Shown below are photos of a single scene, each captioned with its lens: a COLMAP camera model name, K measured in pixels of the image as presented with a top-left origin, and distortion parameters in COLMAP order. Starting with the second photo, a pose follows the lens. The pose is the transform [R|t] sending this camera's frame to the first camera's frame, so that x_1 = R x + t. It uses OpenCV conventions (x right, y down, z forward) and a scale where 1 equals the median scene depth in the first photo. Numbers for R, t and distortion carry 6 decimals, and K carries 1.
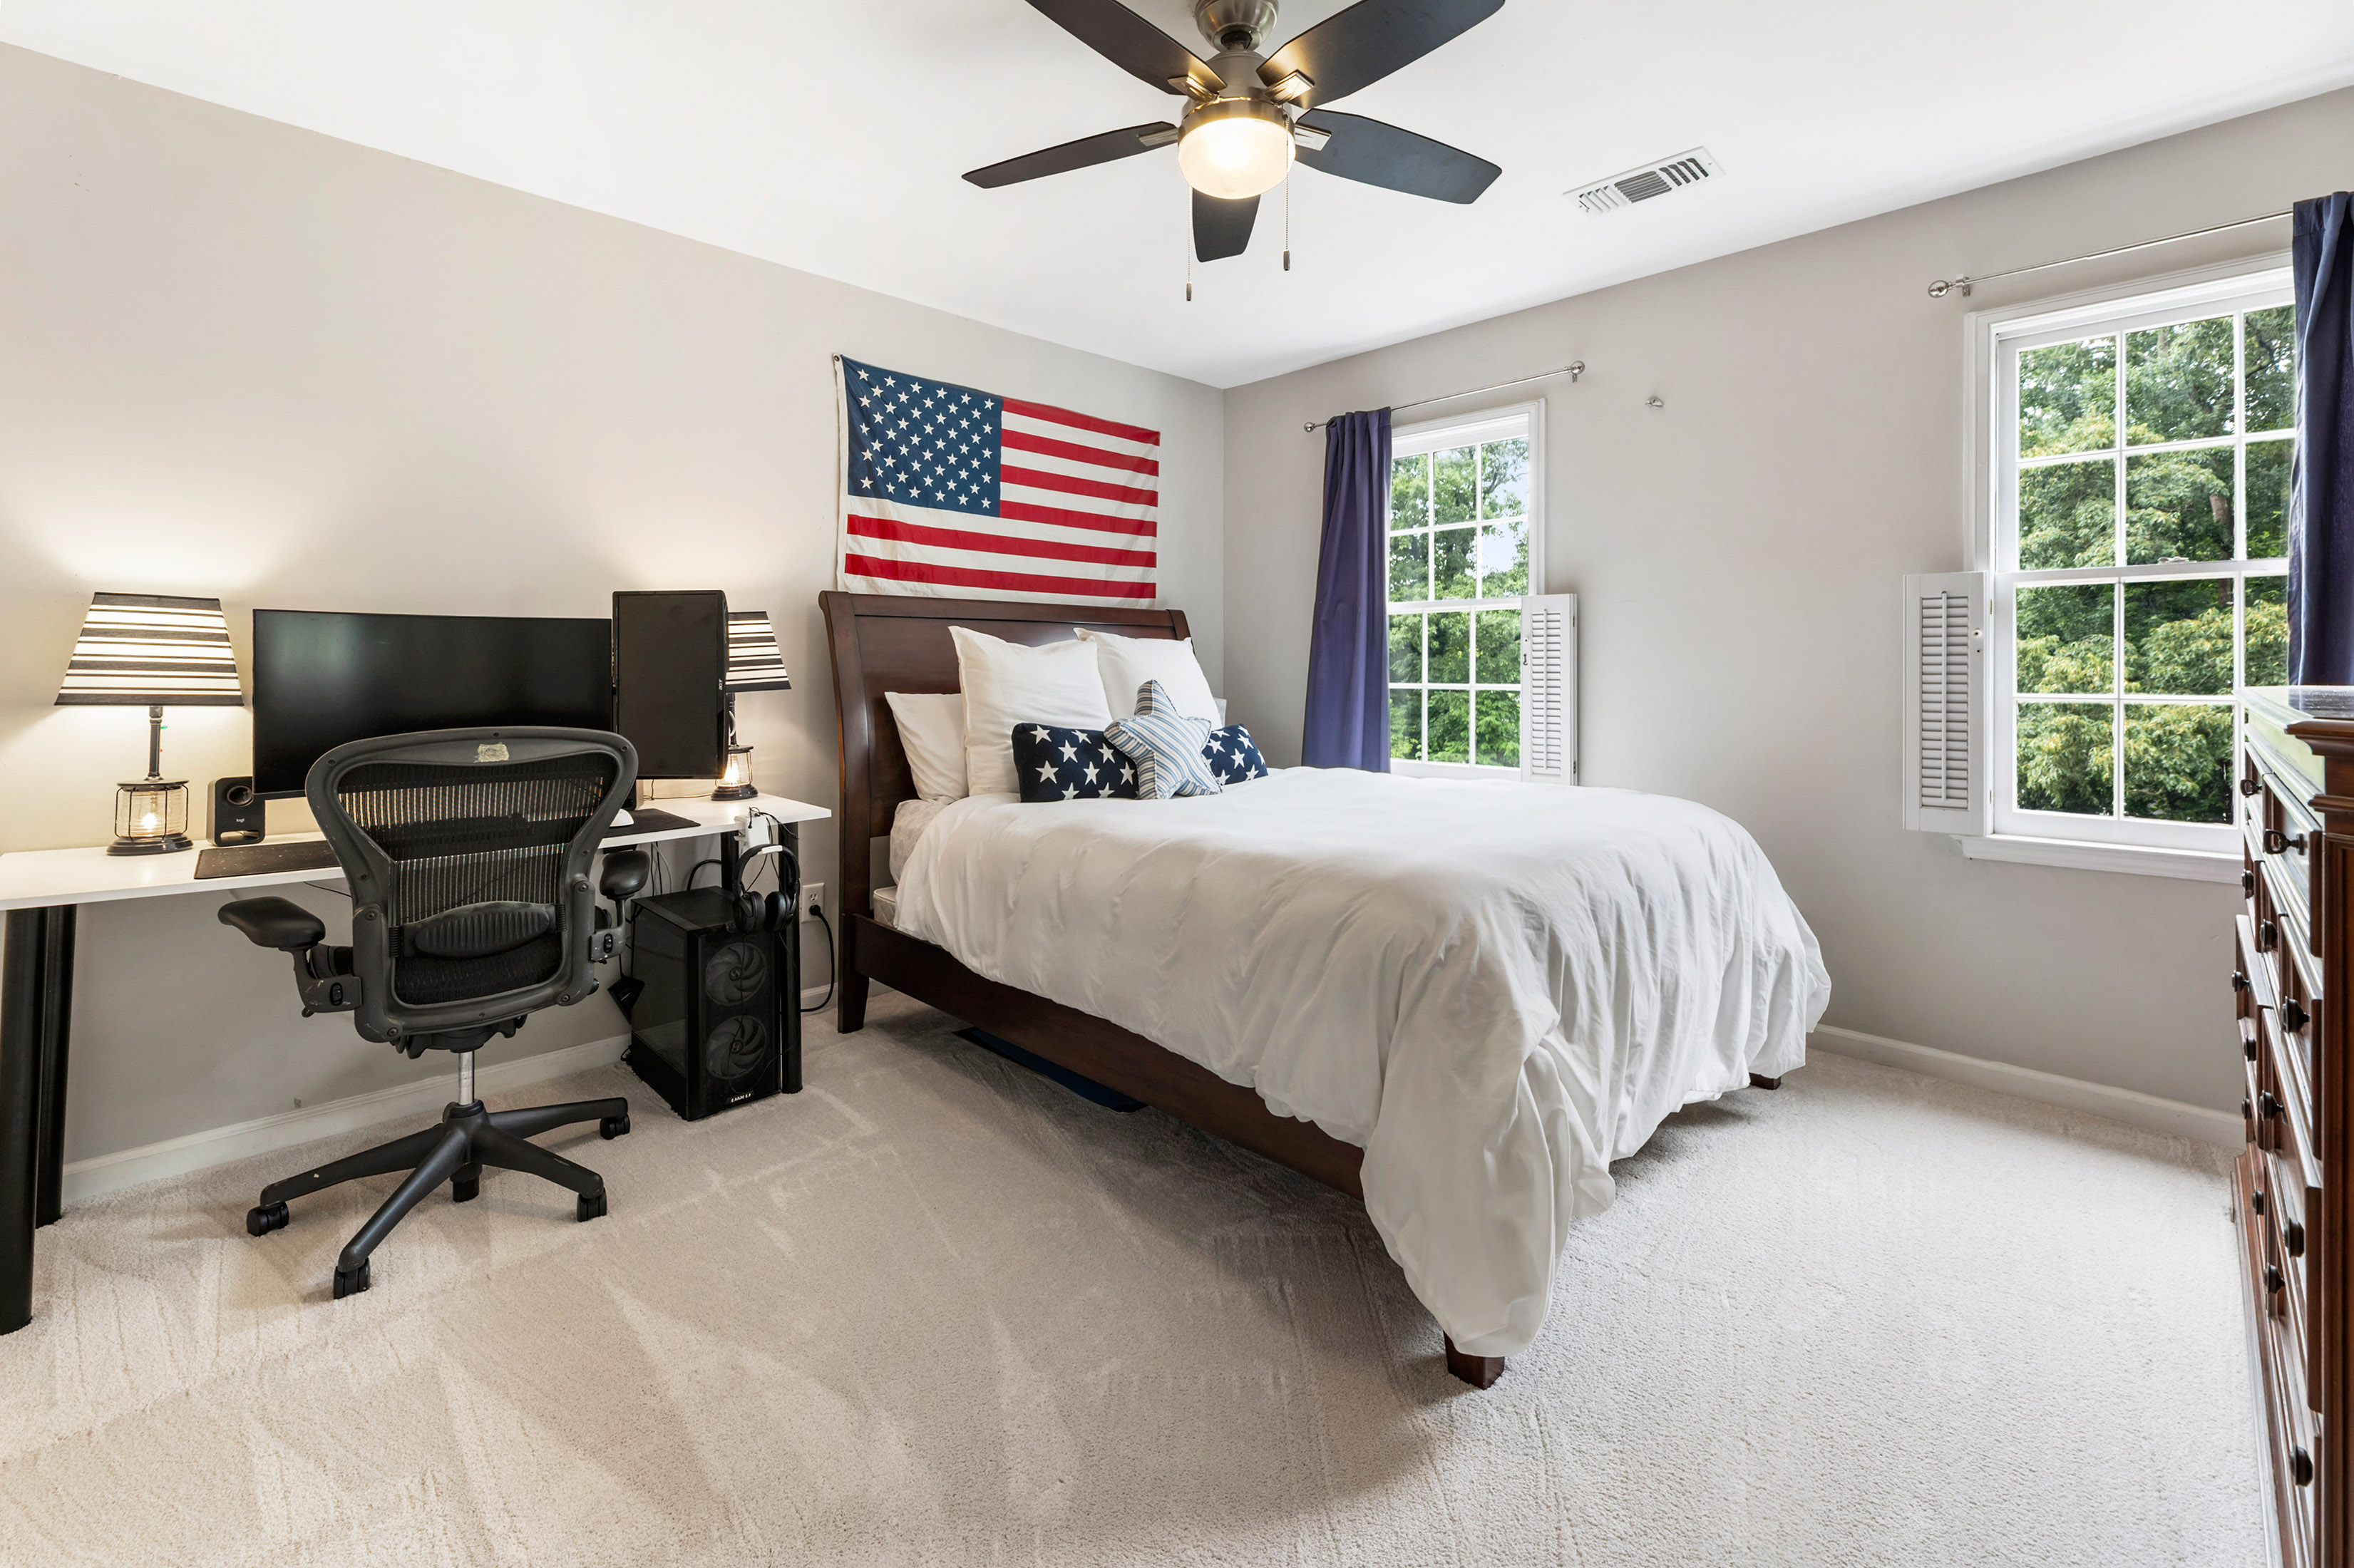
lens RADIAL K [[984.8, 0, 1181.1], [0, 984.8, 671.7], [0, 0, 1]] dist [-0.001487, -0.000402]
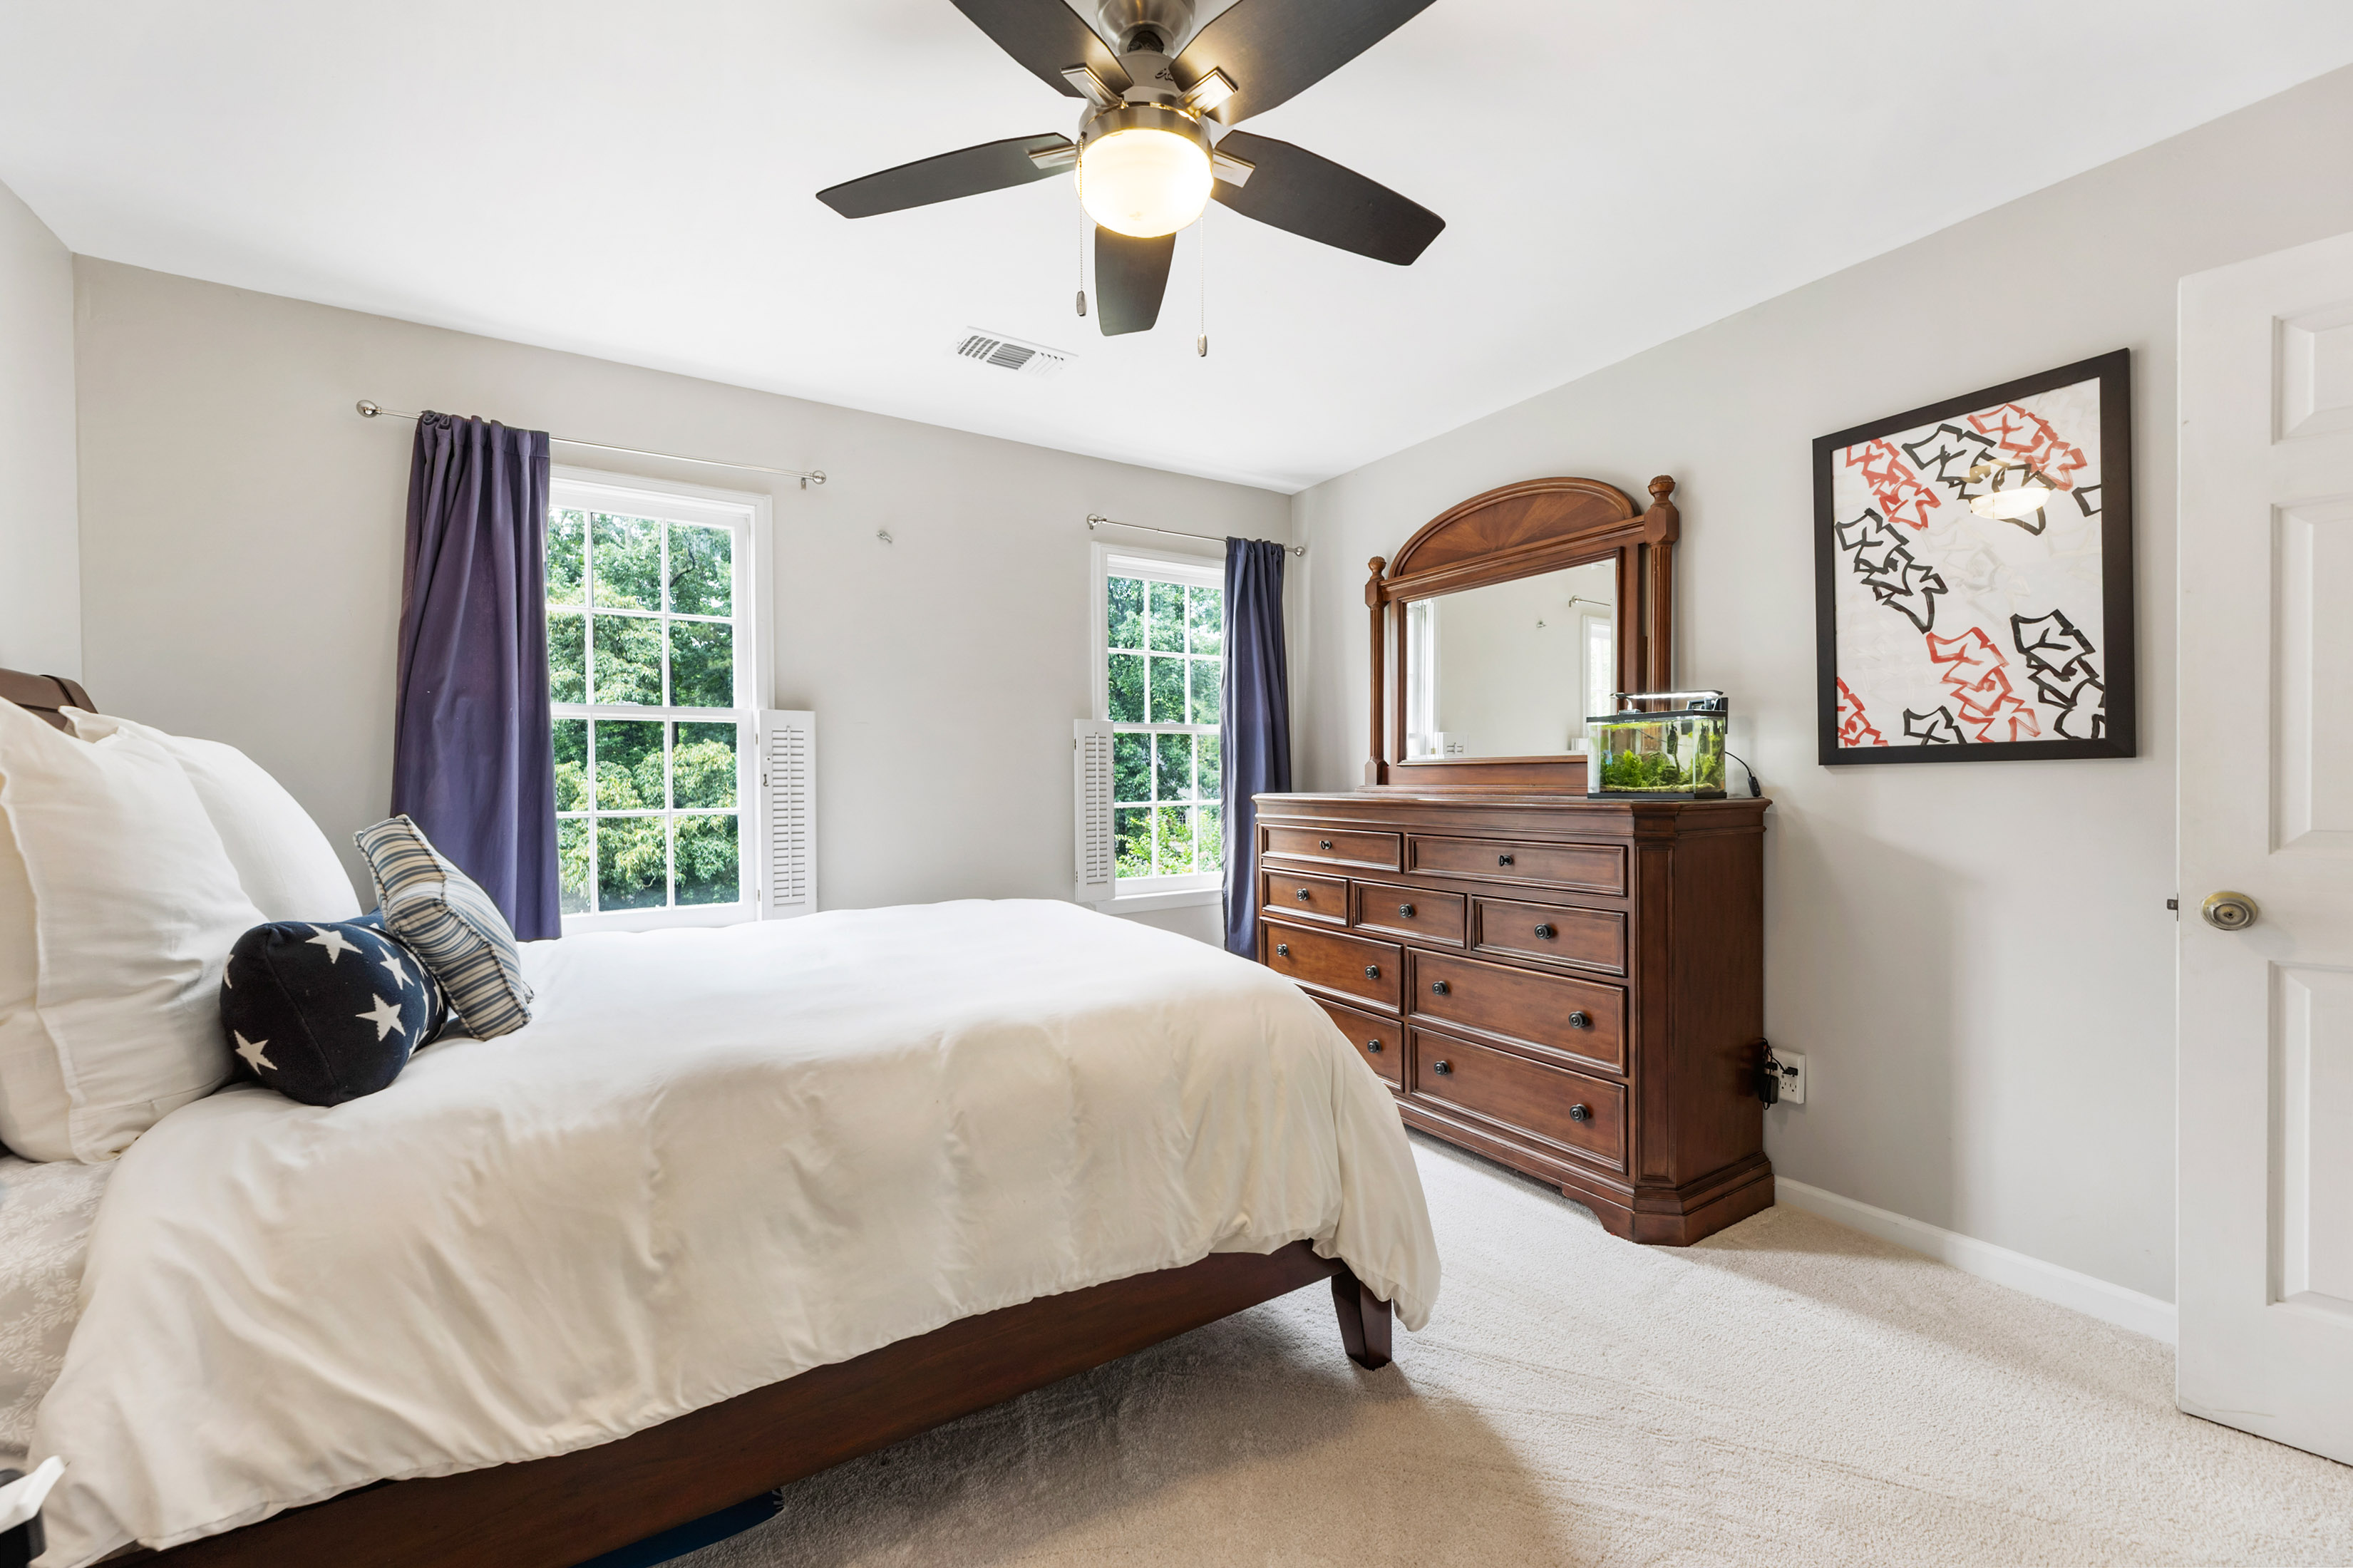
lens RADIAL K [[960.9, 0, 1160.0], [0, 960.9, 788.6], [0, 0, 1]] dist [-0.002108, -0.000257]
pose [[0.212885, -0.007856, 0.977046, -0.583777], [0.014213, 0.999887, 0.004943, -0.005790], [-0.976974, 0.012834, 0.212972, 0.624021]]
